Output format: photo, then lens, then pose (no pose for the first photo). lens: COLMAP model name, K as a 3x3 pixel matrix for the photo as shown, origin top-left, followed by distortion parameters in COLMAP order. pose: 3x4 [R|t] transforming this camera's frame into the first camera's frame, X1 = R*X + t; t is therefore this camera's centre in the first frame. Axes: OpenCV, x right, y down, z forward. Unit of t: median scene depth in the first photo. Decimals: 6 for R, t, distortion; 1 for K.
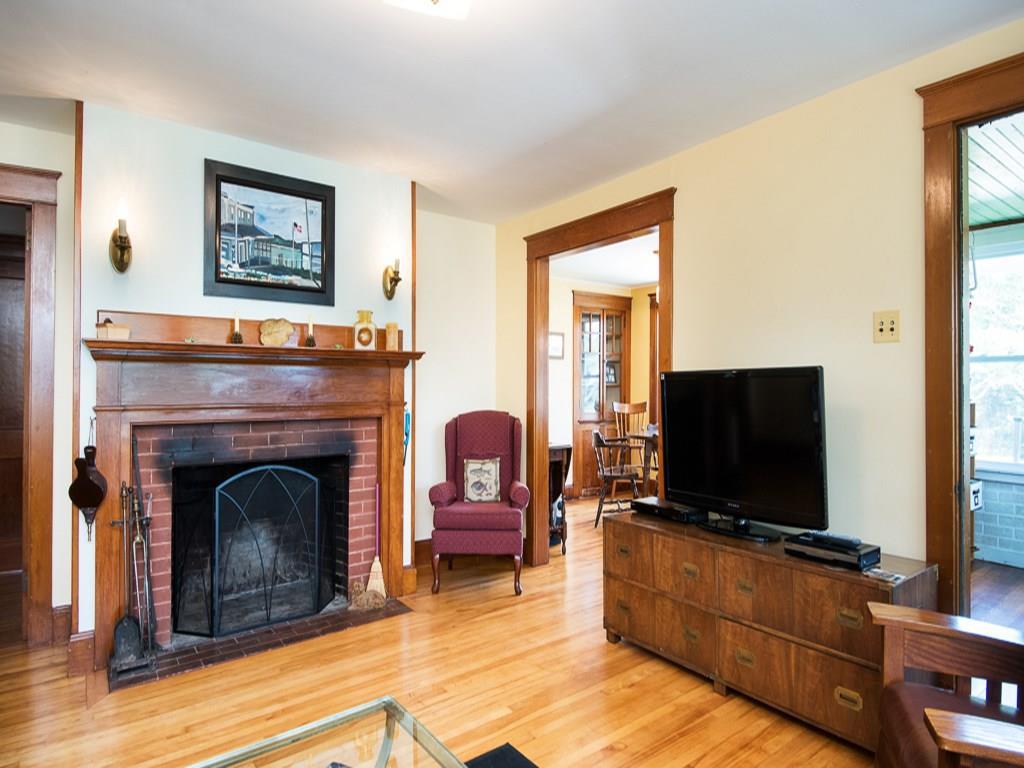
lens RADIAL K [[784.0, 0, 512.0], [0, 784.0, 384.0], [0, 0, 1]] dist [0.003447, 0.000839]
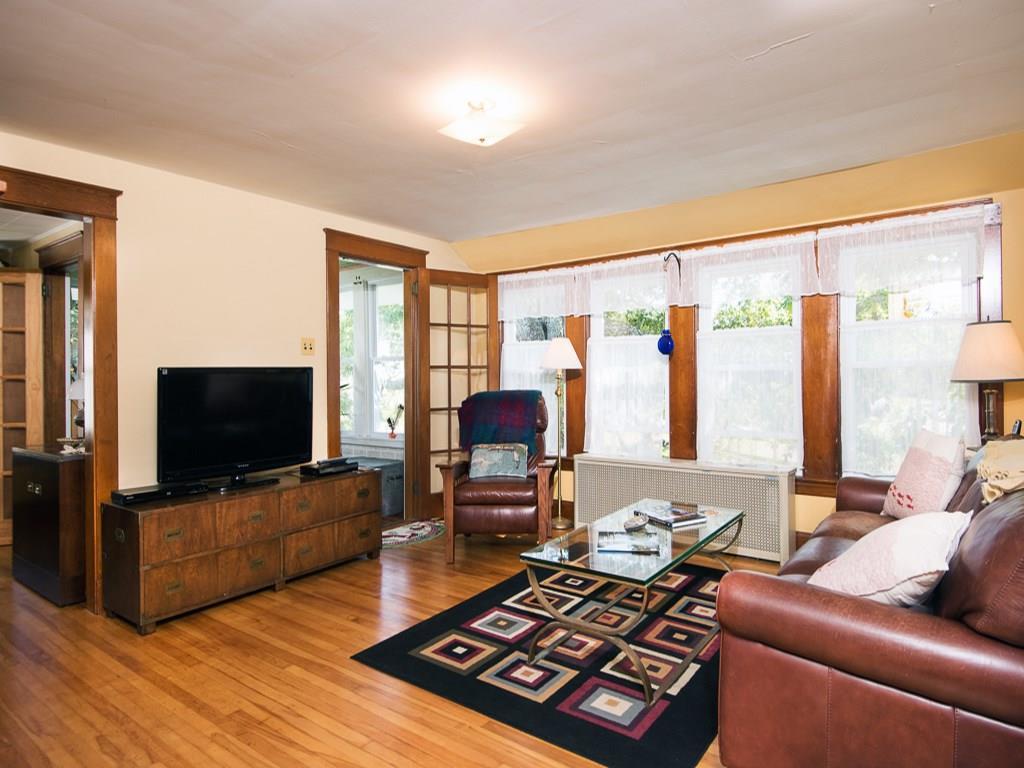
lens RADIAL K [[582.1, 0, 512.0], [0, 582.1, 384.0], [0, 0, 1]] dist [0.000794, 0.000091]
pose [[-0.423082, -0.004984, 0.906078, -0.848159], [0.008555, 0.999918, 0.009494, 0.005211], [-0.906051, 0.011768, -0.423005, 1.007583]]
